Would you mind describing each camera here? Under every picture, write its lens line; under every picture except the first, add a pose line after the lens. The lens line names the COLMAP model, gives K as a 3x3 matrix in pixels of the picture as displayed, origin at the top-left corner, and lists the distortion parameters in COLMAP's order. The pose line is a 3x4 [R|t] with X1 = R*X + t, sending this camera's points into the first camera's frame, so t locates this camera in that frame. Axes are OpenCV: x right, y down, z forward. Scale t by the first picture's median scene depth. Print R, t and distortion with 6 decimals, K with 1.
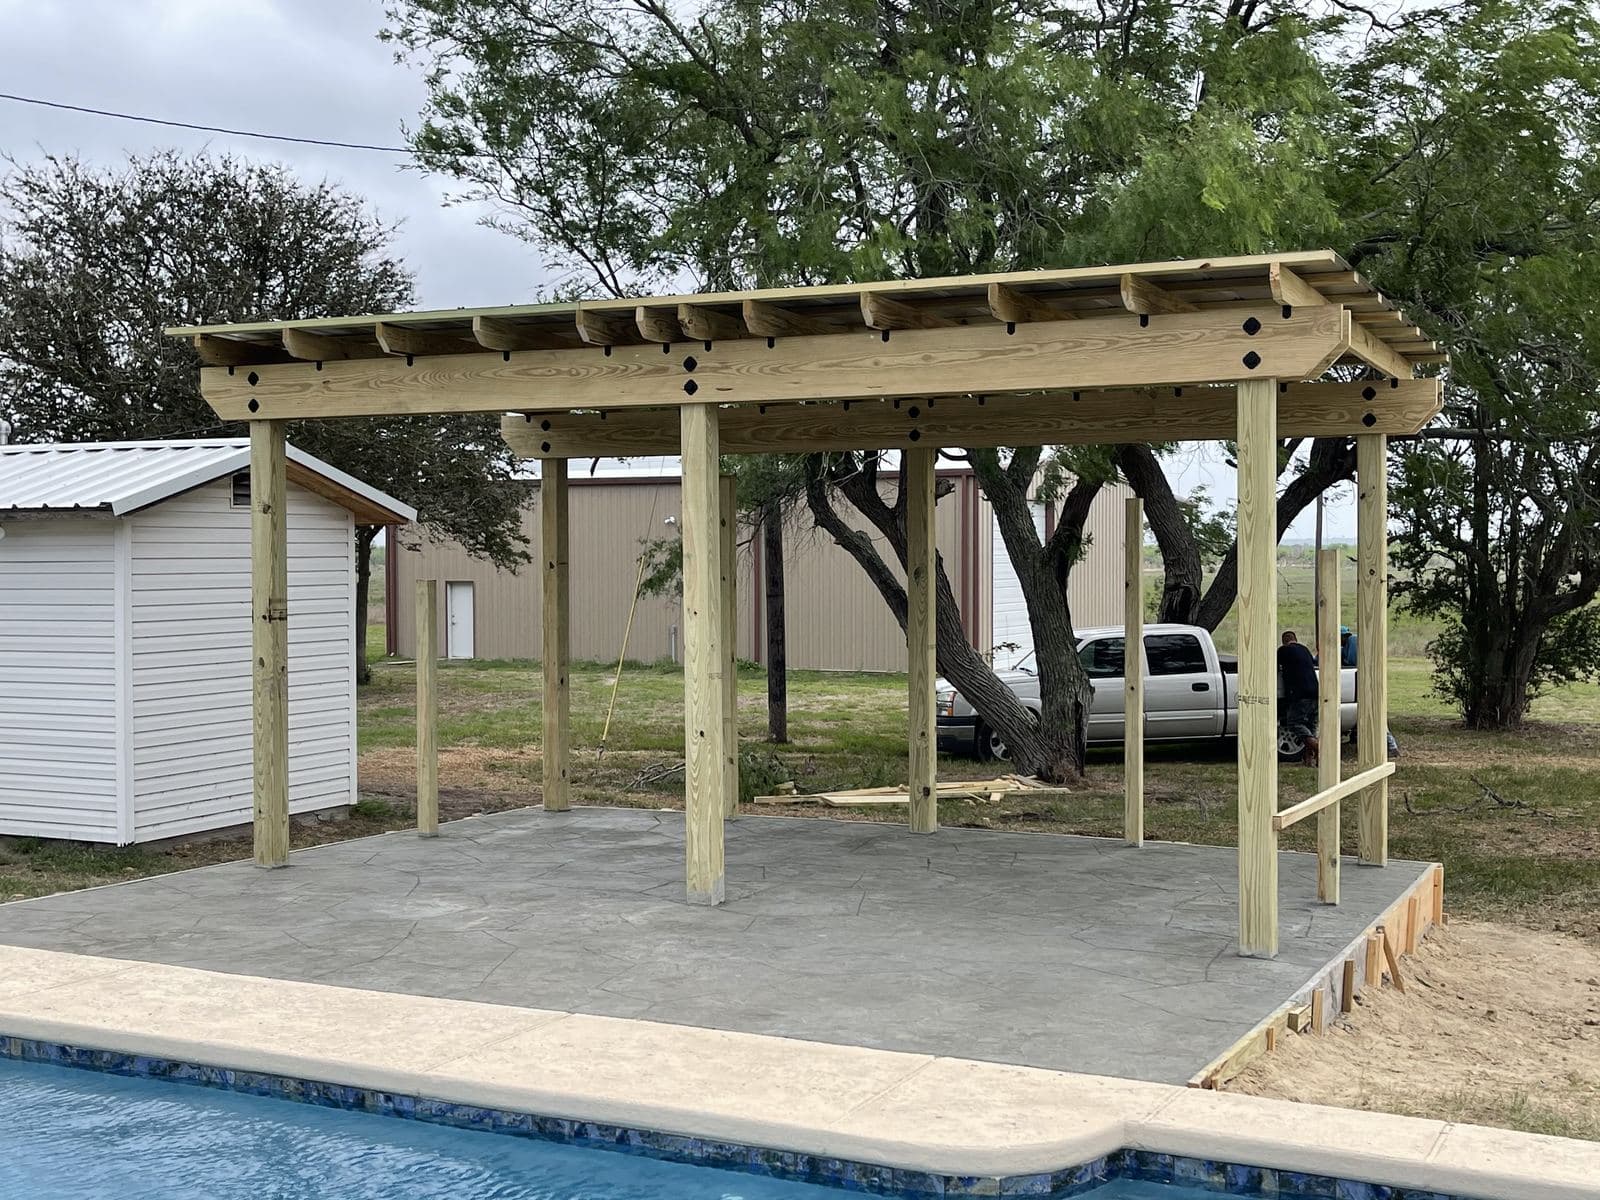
lens RADIAL K [[1952.0, 0, 800.0], [0, 1952.0, 600.0], [0, 0, 1]] dist [0.100059, -0.006469]
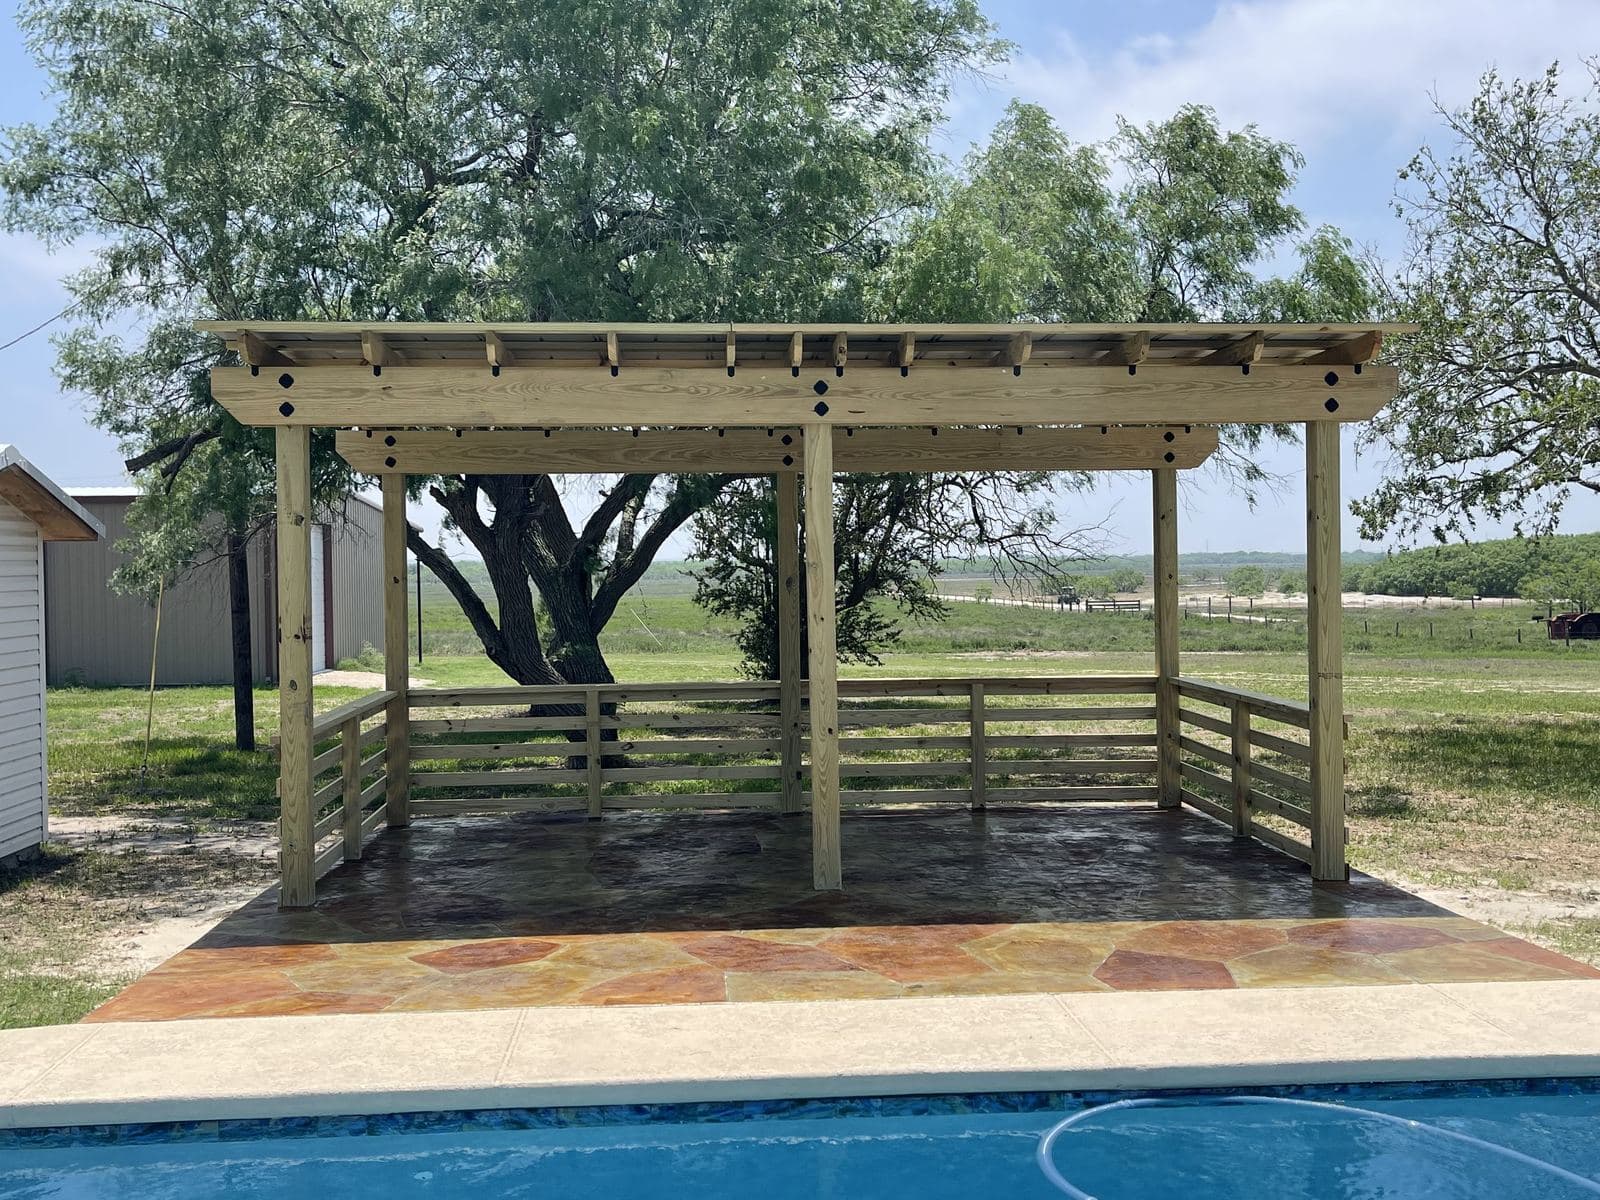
lens RADIAL K [[1612.1, 0, 800.0], [0, 1612.1, 600.0], [0, 0, 1]] dist [0.069805, -0.001319]
pose [[0.860208, -0.018048, 0.509624, -0.460677], [0.021225, 0.999775, -0.000420, -0.003284], [-0.509501, 0.011178, 0.860397, 0.215563]]
